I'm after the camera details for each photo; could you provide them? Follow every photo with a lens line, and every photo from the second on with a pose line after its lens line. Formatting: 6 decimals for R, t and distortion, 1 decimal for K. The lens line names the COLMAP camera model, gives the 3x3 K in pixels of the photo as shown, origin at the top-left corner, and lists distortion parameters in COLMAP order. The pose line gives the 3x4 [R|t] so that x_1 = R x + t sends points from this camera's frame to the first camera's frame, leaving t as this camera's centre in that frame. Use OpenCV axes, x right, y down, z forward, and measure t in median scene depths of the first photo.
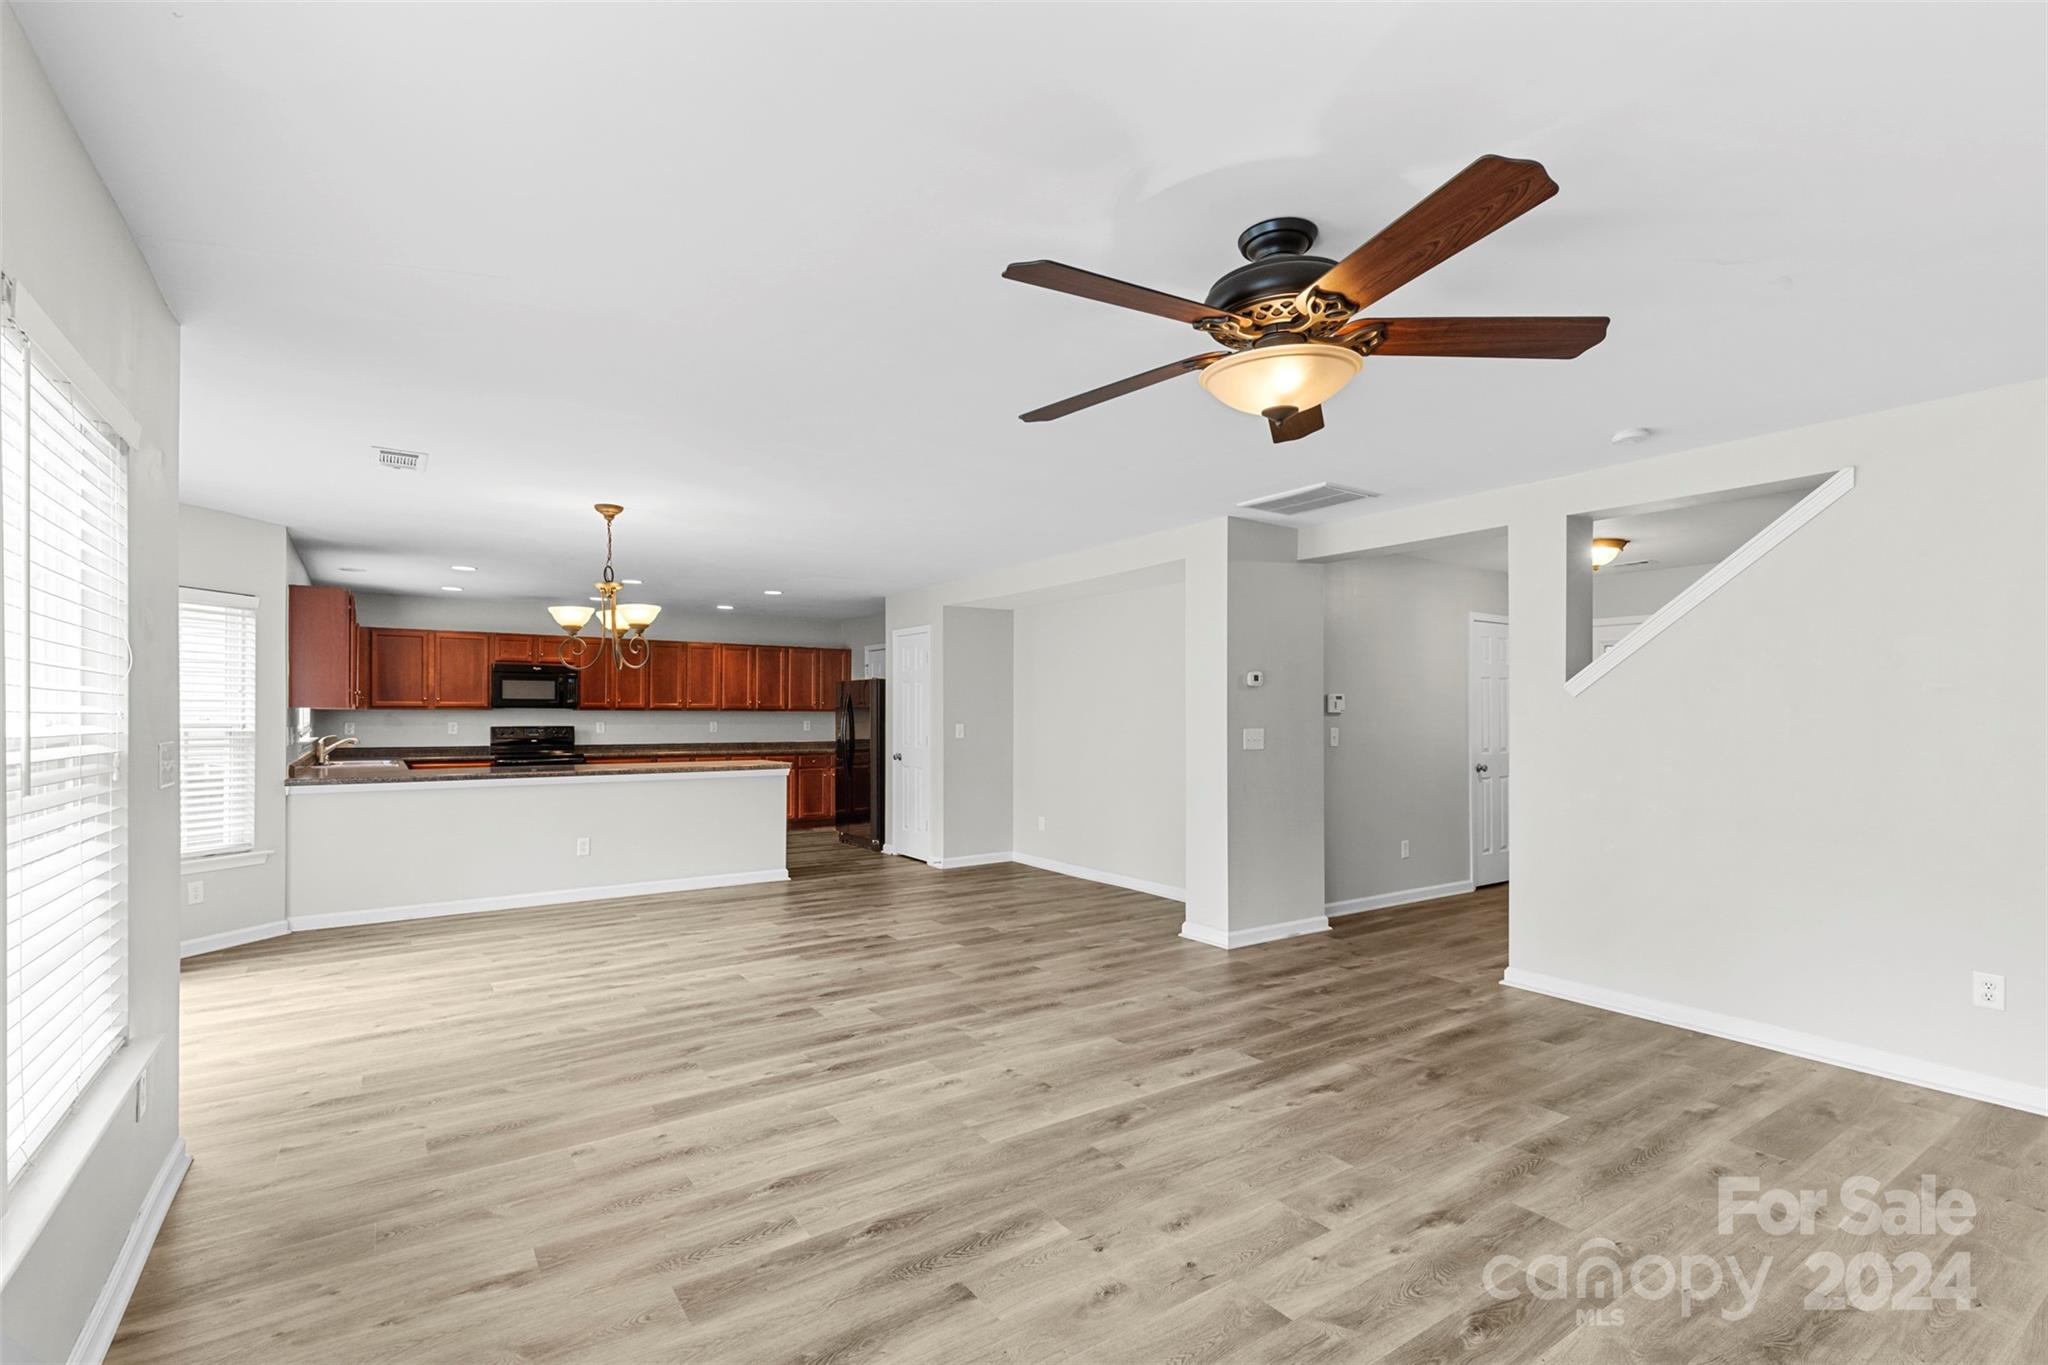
lens RADIAL K [[938.3, 0, 1035.7], [0, 938.3, 730.9], [0, 0, 1]] dist [0.005350, 0.000202]
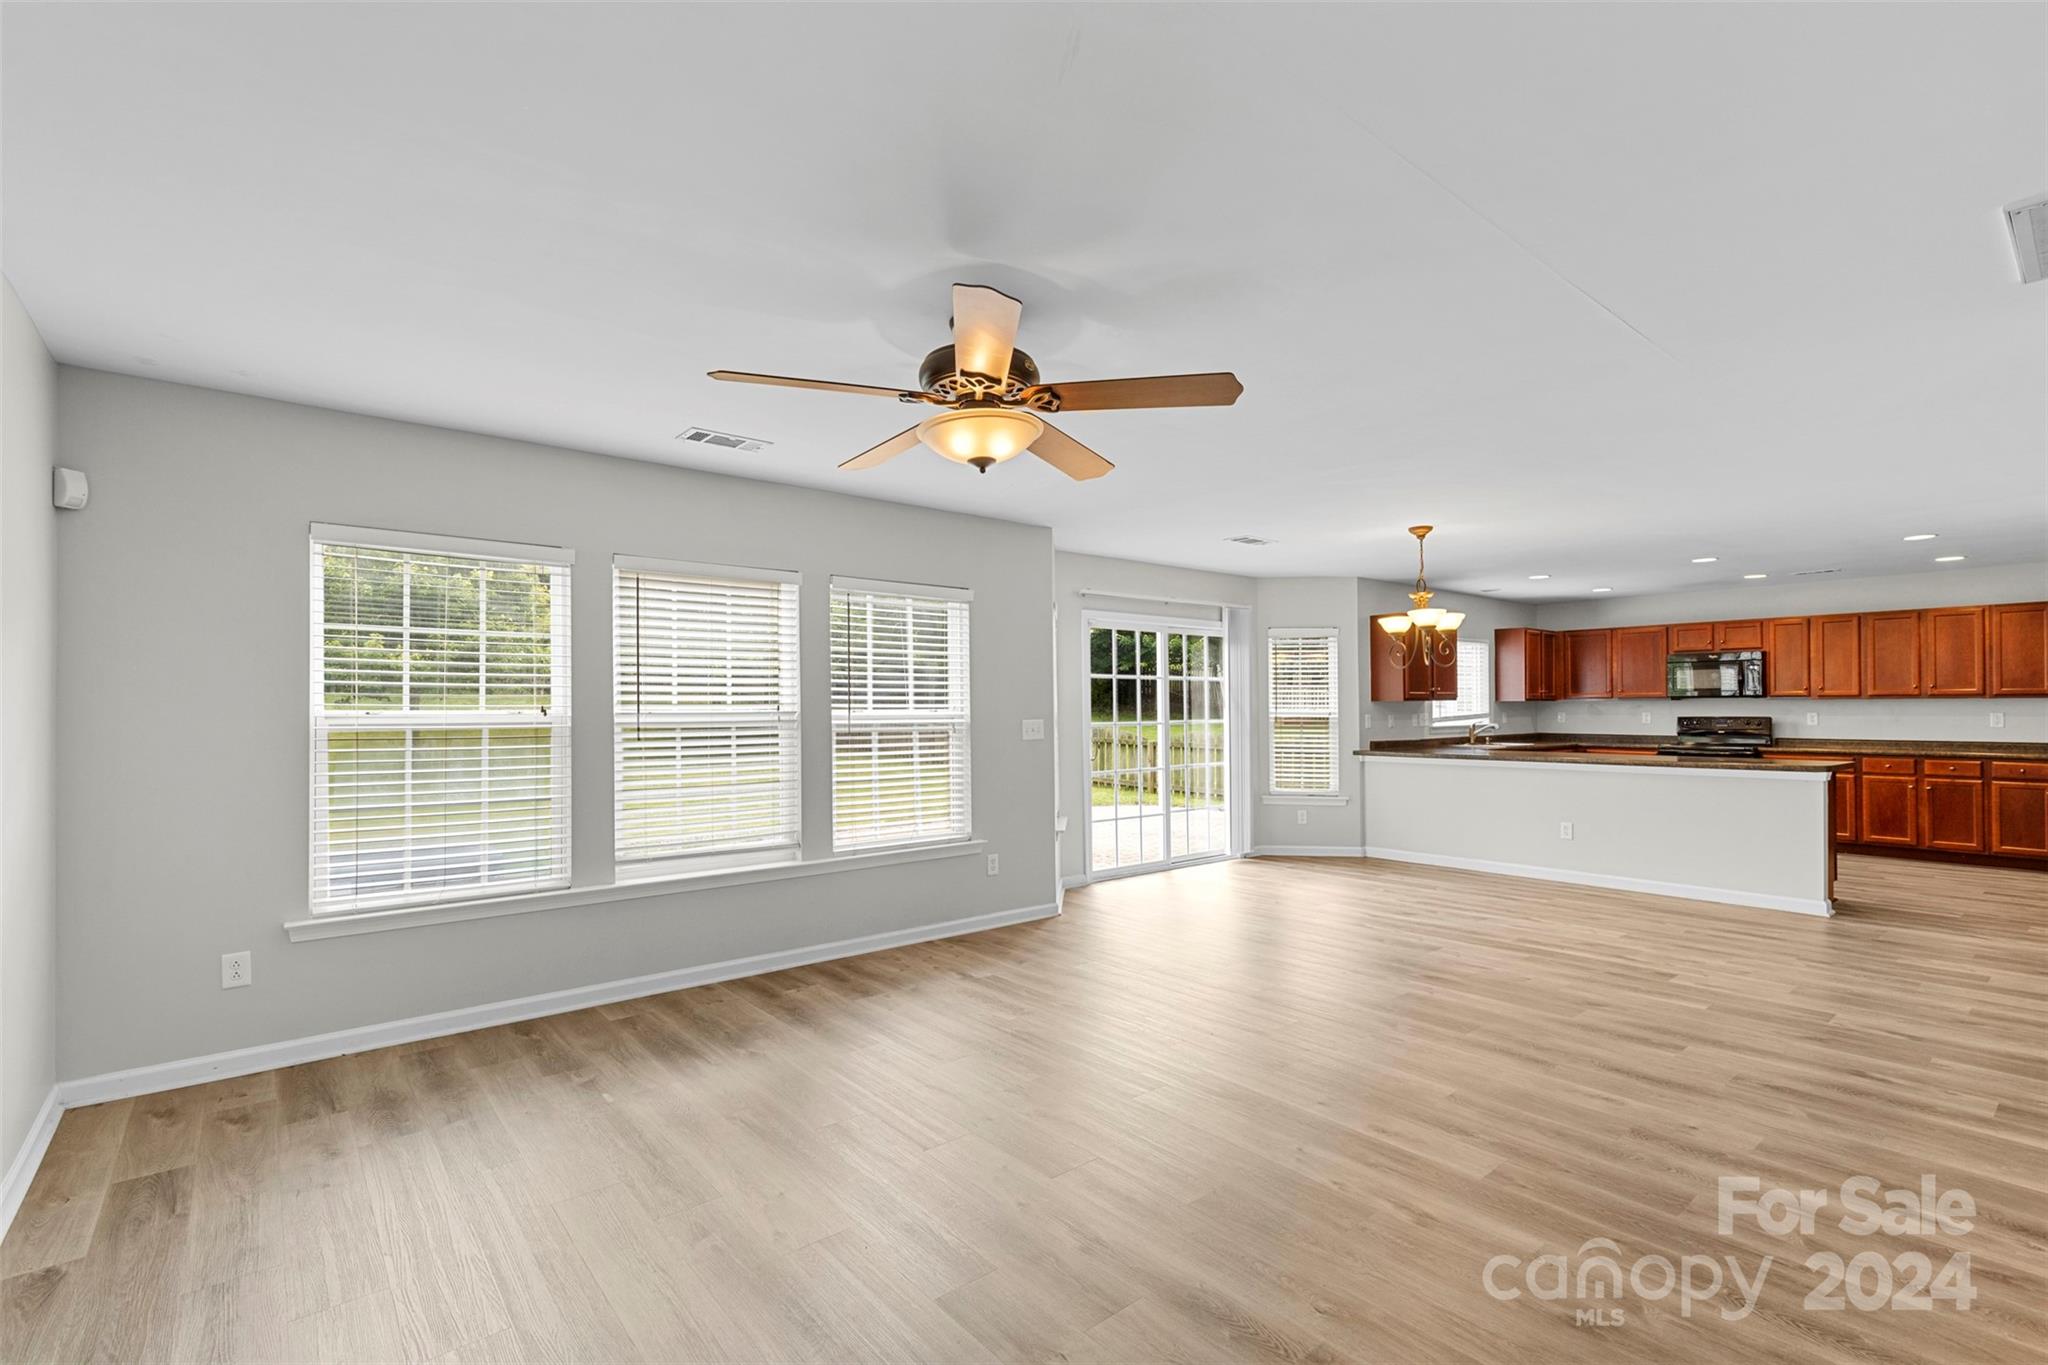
lens RADIAL K [[924.7, 0, 1034.3], [0, 924.7, 698.4], [0, 0, 1]] dist [0.003326, 0.000365]
pose [[0.092447, -0.012192, -0.995643, 0.650481], [-0.012282, 0.999835, -0.013383, -0.004029], [0.995642, 0.013466, 0.092282, 0.410865]]
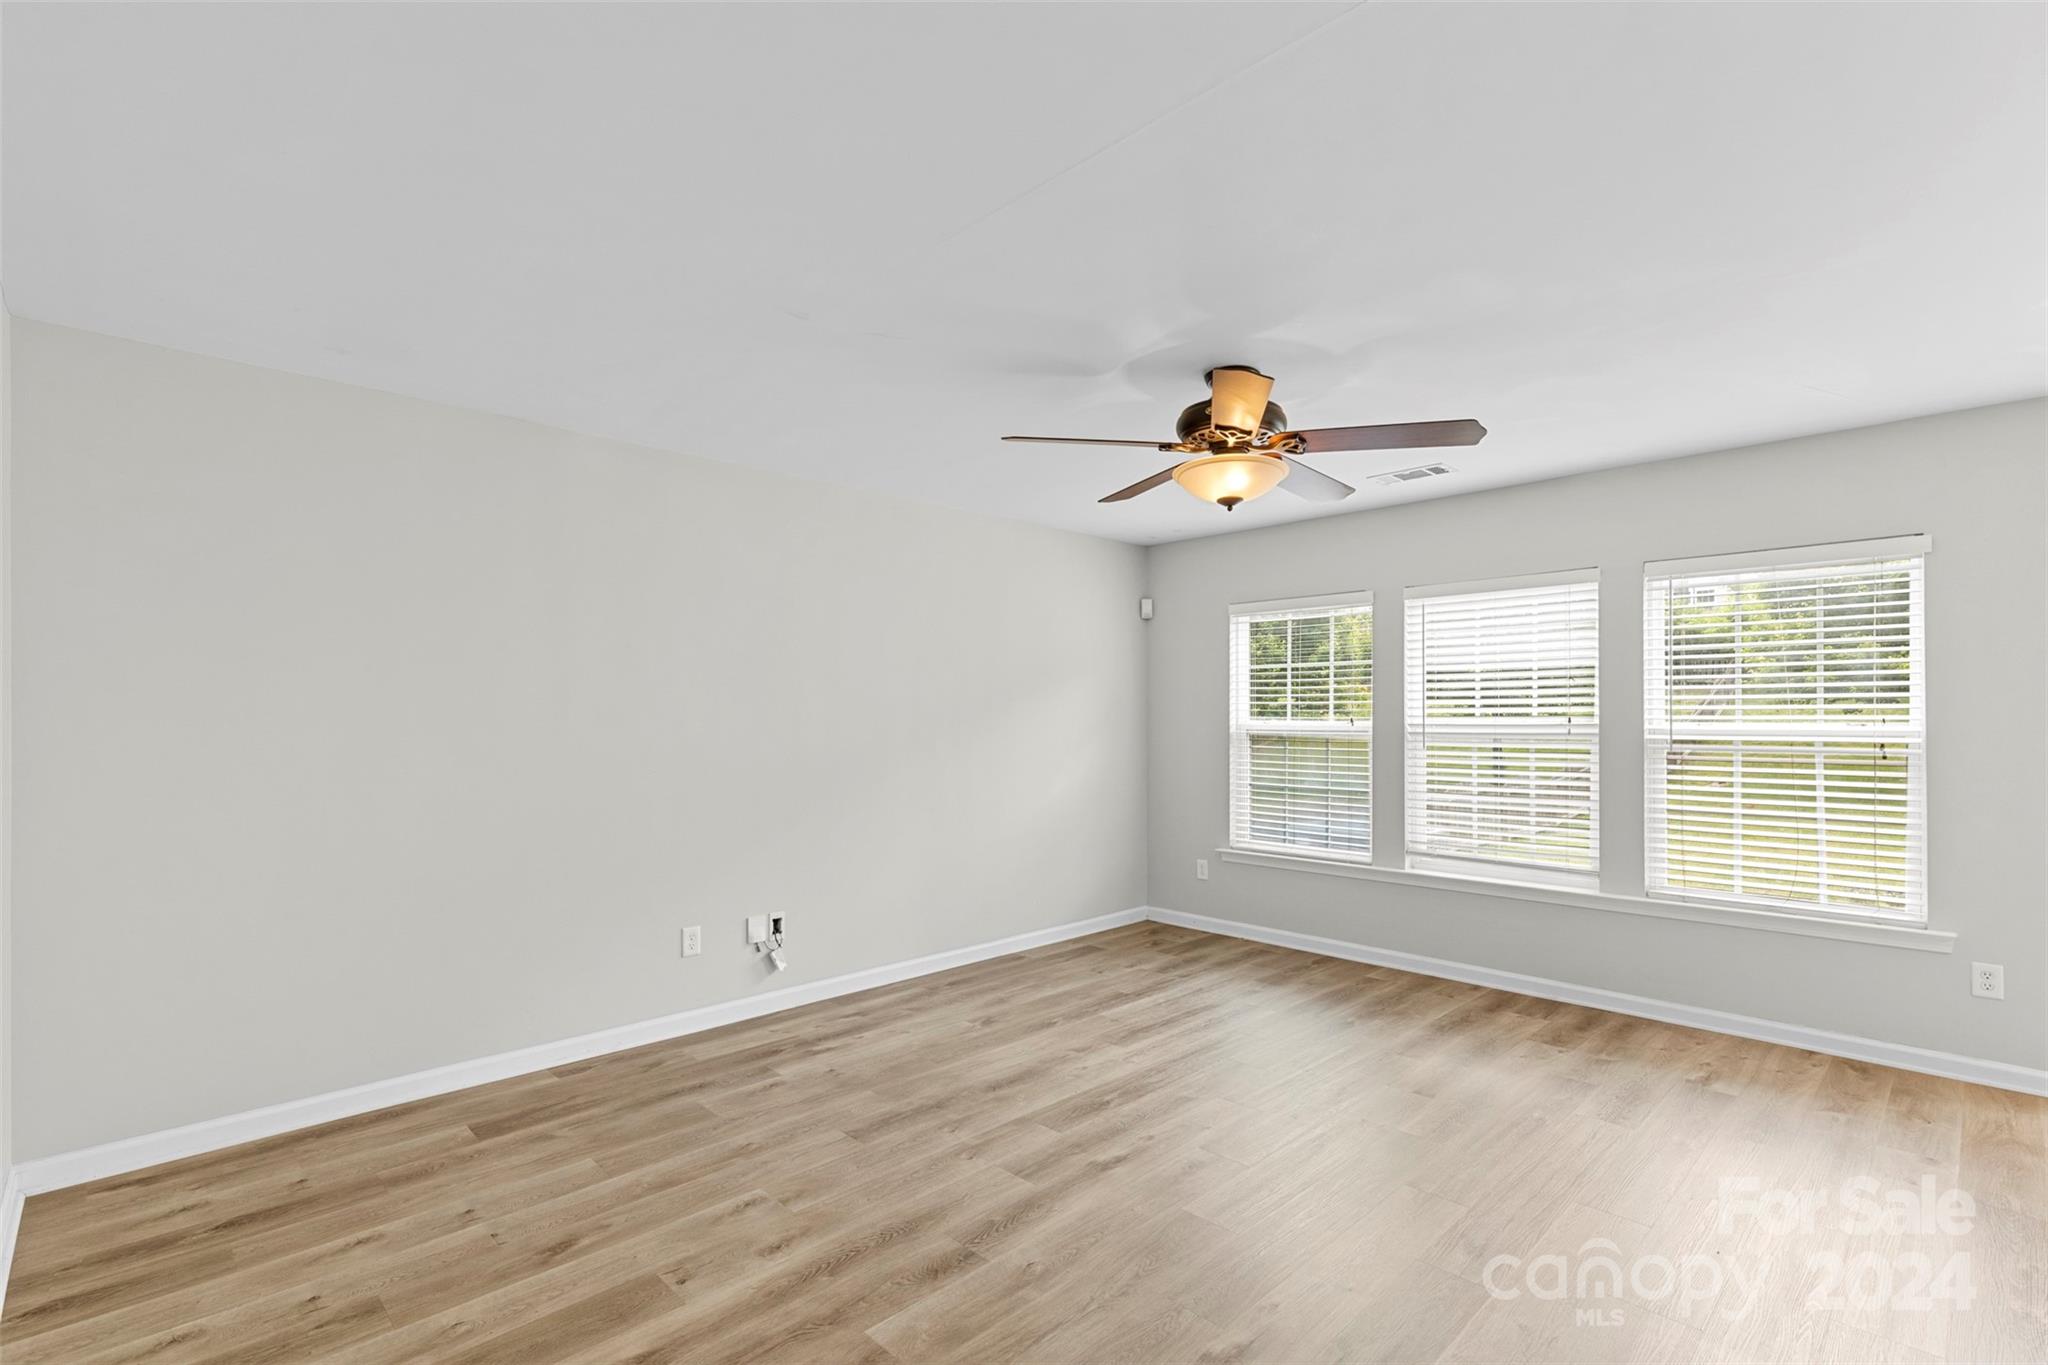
lens RADIAL K [[934.2, 0, 1033.2], [0, 934.2, 717.1], [0, 0, 1]] dist [0.005287, 0.000200]
pose [[-0.985313, -0.002295, -0.170741, 0.343027], [-0.004571, 0.999906, 0.012939, -0.015306], [0.170695, 0.013529, -0.985231, 1.006099]]
